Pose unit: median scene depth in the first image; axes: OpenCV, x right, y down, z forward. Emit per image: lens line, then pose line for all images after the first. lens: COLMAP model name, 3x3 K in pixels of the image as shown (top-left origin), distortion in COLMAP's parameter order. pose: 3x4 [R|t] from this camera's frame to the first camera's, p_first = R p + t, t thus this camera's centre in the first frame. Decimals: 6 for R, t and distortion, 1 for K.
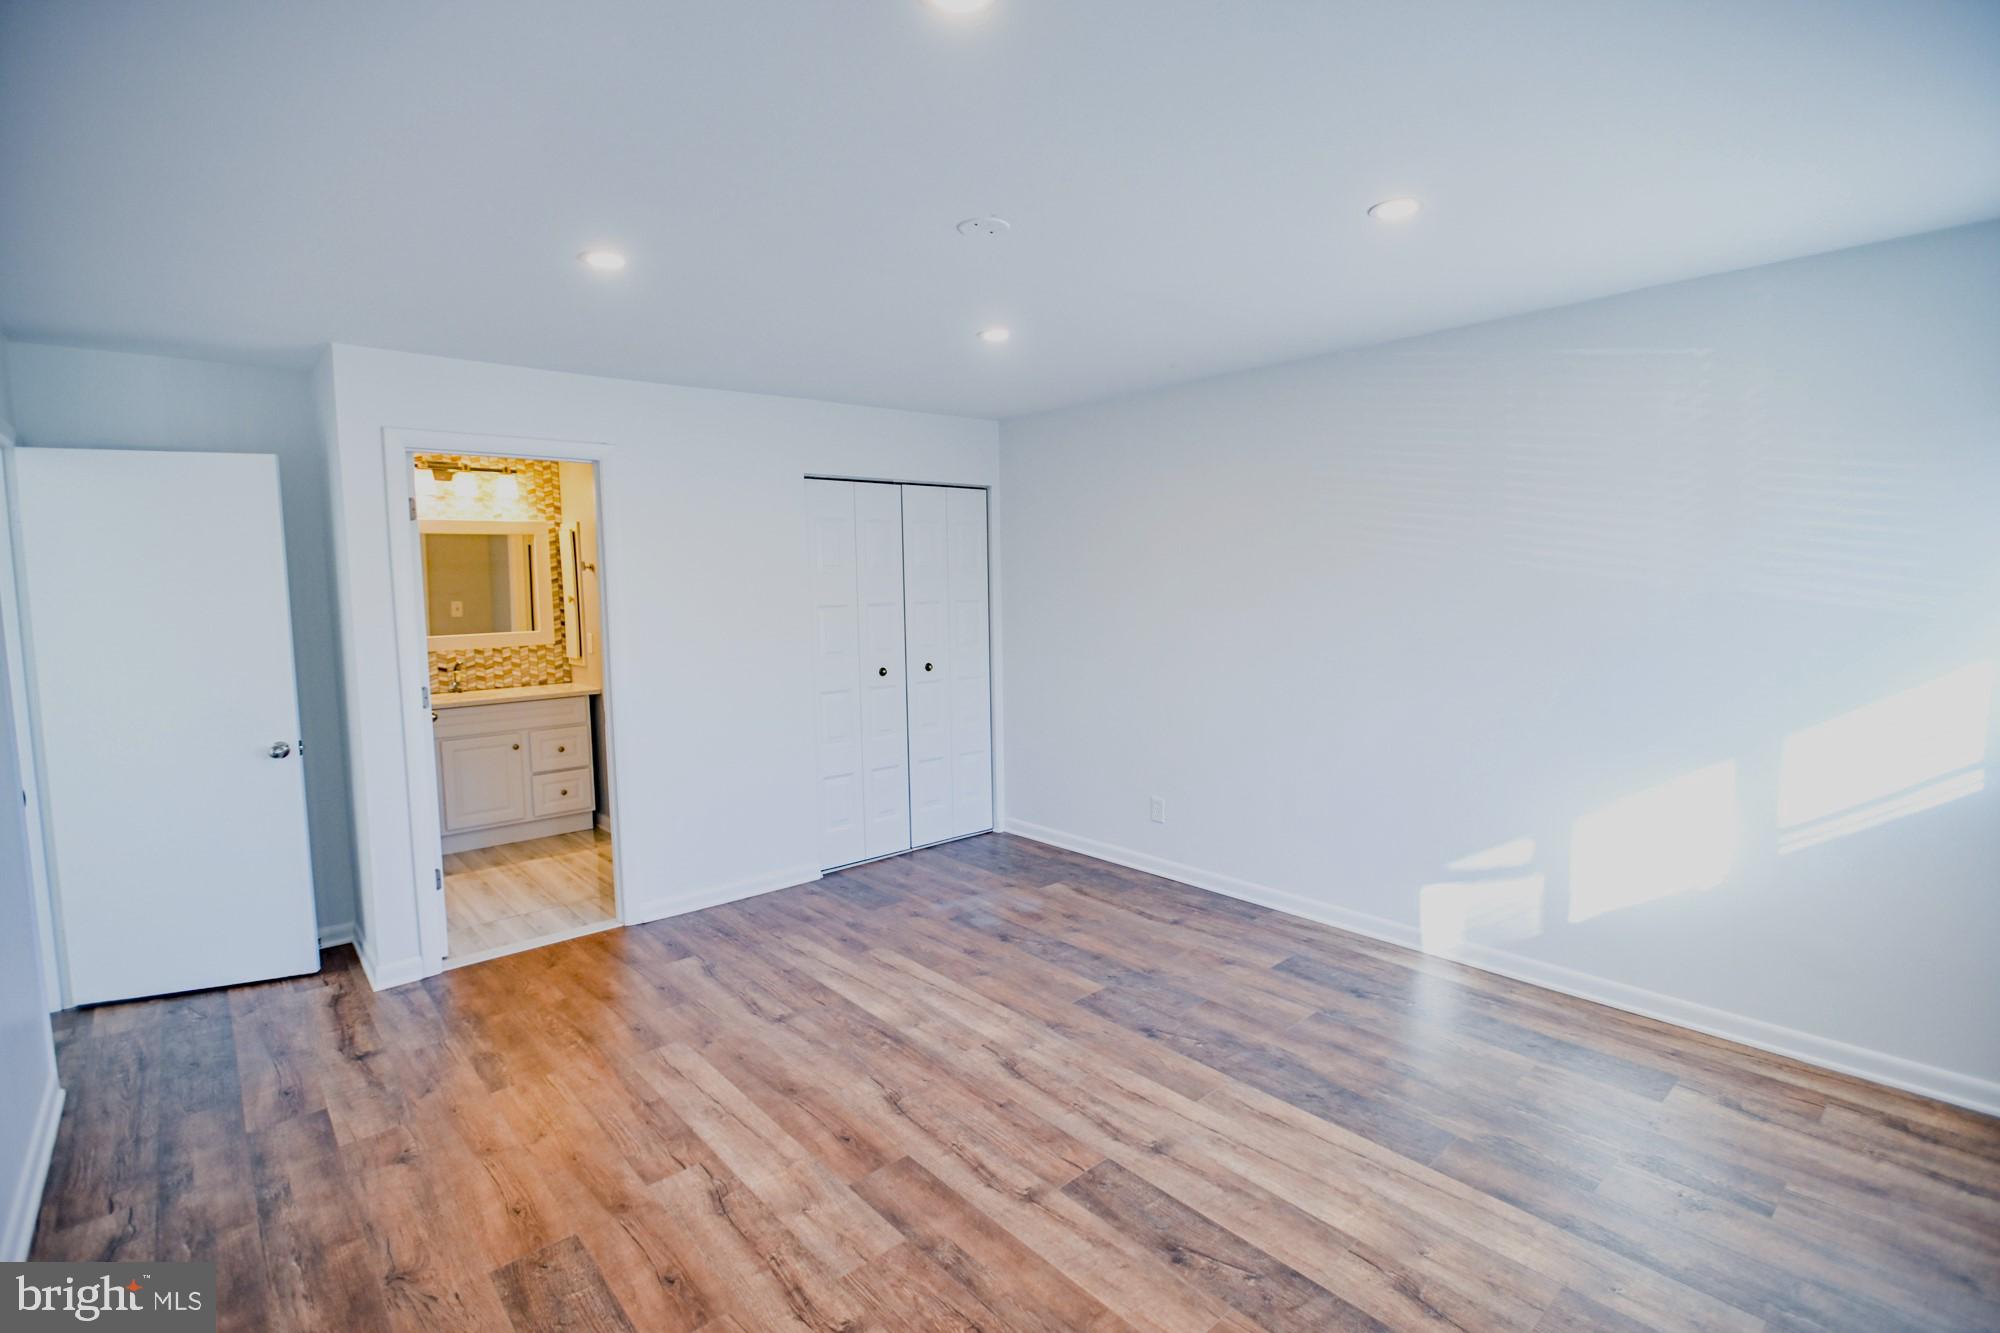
lens RADIAL K [[958.5, 0, 1000.0], [0, 958.5, 666.5], [0, 0, 1]] dist [-0.003355, -0.001315]
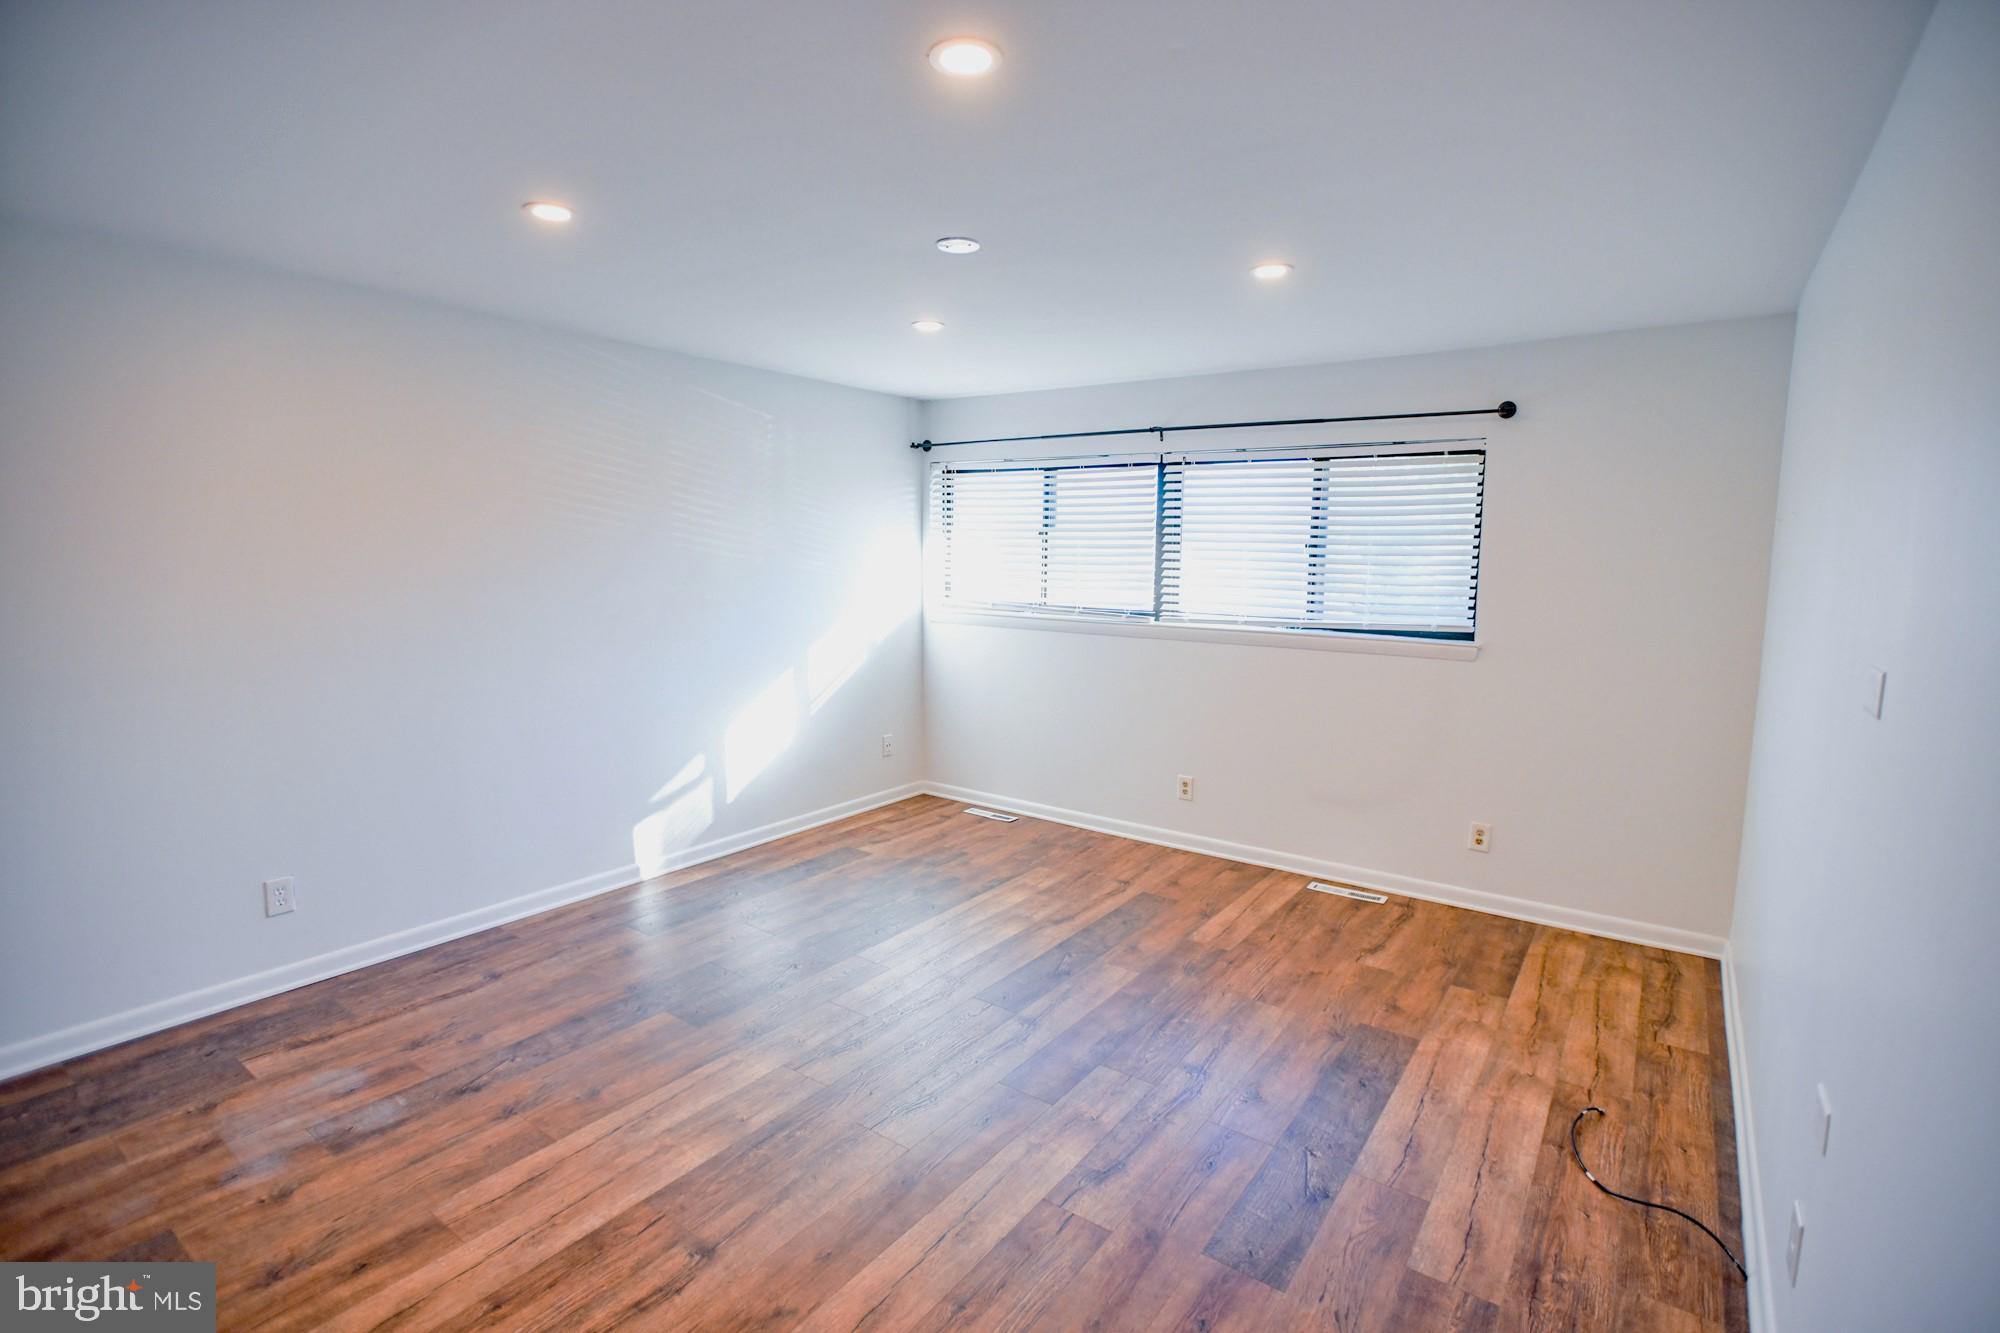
lens RADIAL K [[958.5, 0, 1000.0], [0, 958.5, 666.5], [0, 0, 1]] dist [-0.003355, -0.001315]
pose [[-0.243520, -0.102170, 0.964499, -0.790146], [0.082659, 0.988632, 0.125596, -0.072453], [-0.966367, 0.110310, -0.232307, 0.854100]]
